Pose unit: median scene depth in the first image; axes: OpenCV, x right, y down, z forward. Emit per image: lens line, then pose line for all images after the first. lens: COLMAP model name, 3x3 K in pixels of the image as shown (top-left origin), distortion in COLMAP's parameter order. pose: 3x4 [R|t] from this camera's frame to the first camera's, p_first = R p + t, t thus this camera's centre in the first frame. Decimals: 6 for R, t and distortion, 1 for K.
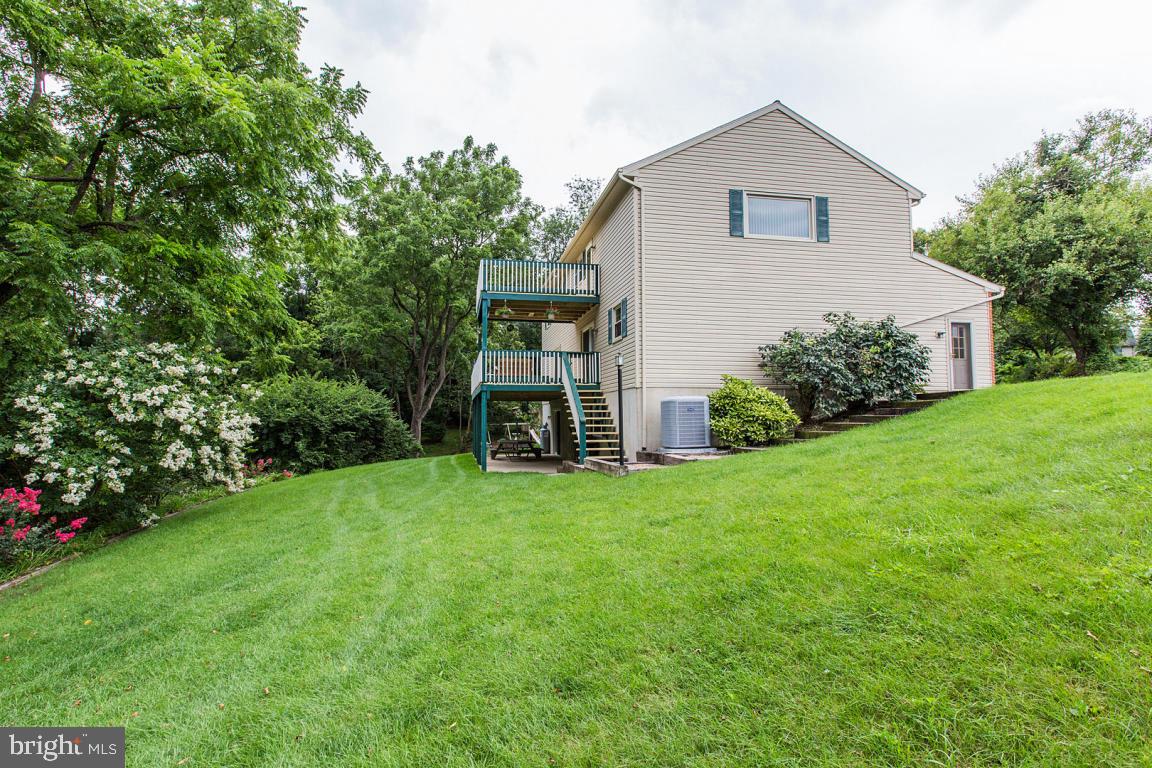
lens RADIAL K [[518.3, 0, 597.1], [0, 518.3, 423.7], [0, 0, 1]] dist [0.006897, -0.004177]
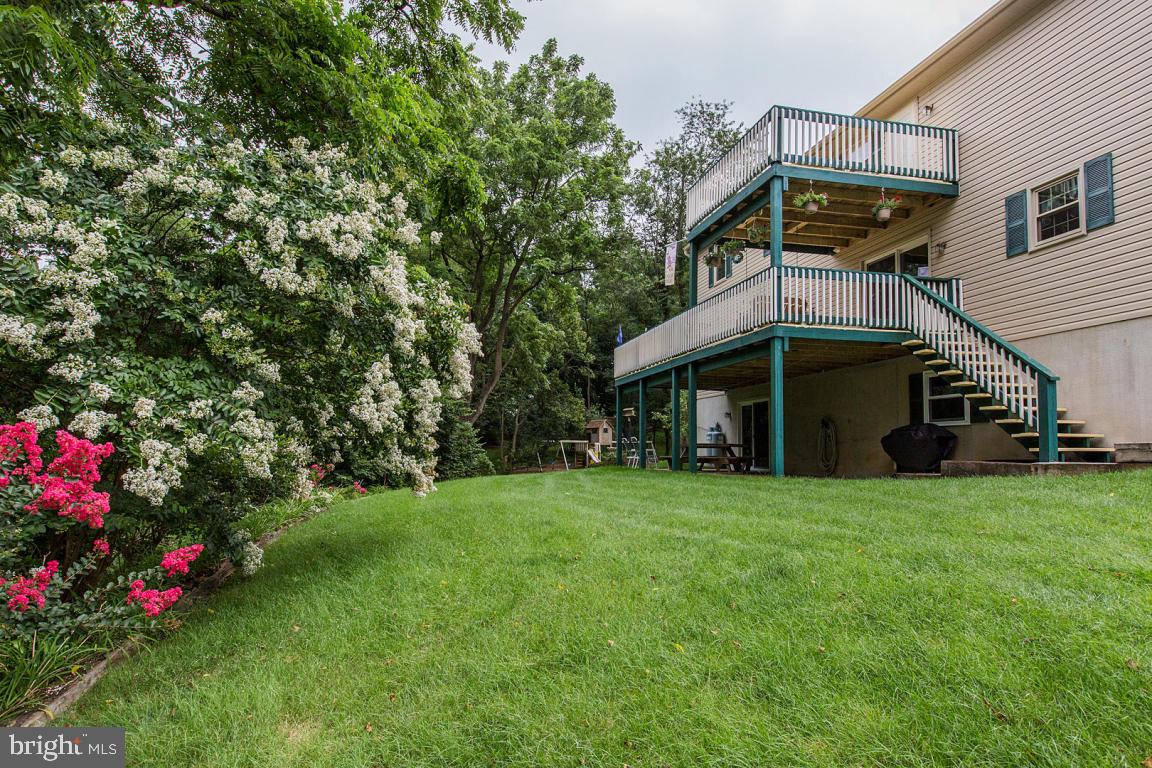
lens RADIAL K [[627.6, 0, 586.9], [0, 627.6, 413.8], [0, 0, 1]] dist [0.019926, -0.004507]
pose [[0.999808, 0.019595, 0.000234, -0.525032], [-0.019531, 0.997380, -0.069652, 0.085969], [-0.001598, 0.069634, 0.997571, 0.424351]]
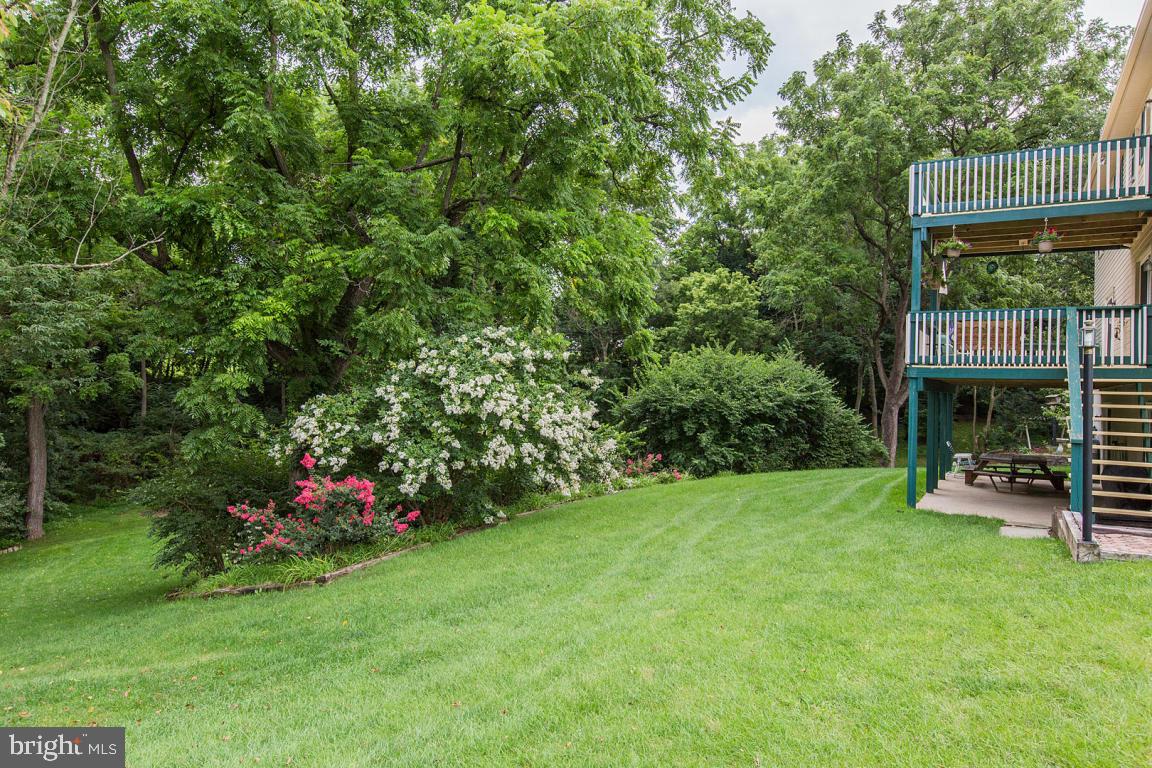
lens RADIAL K [[782.5, 0, 625.1], [0, 782.5, 414.9], [0, 0, 1]] dist [0.011934, -0.006079]
pose [[0.749105, 0.054341, -0.660219, 0.200418], [-0.045634, 0.998495, 0.030406, -0.045204], [0.660878, 0.007351, 0.750458, 0.108287]]
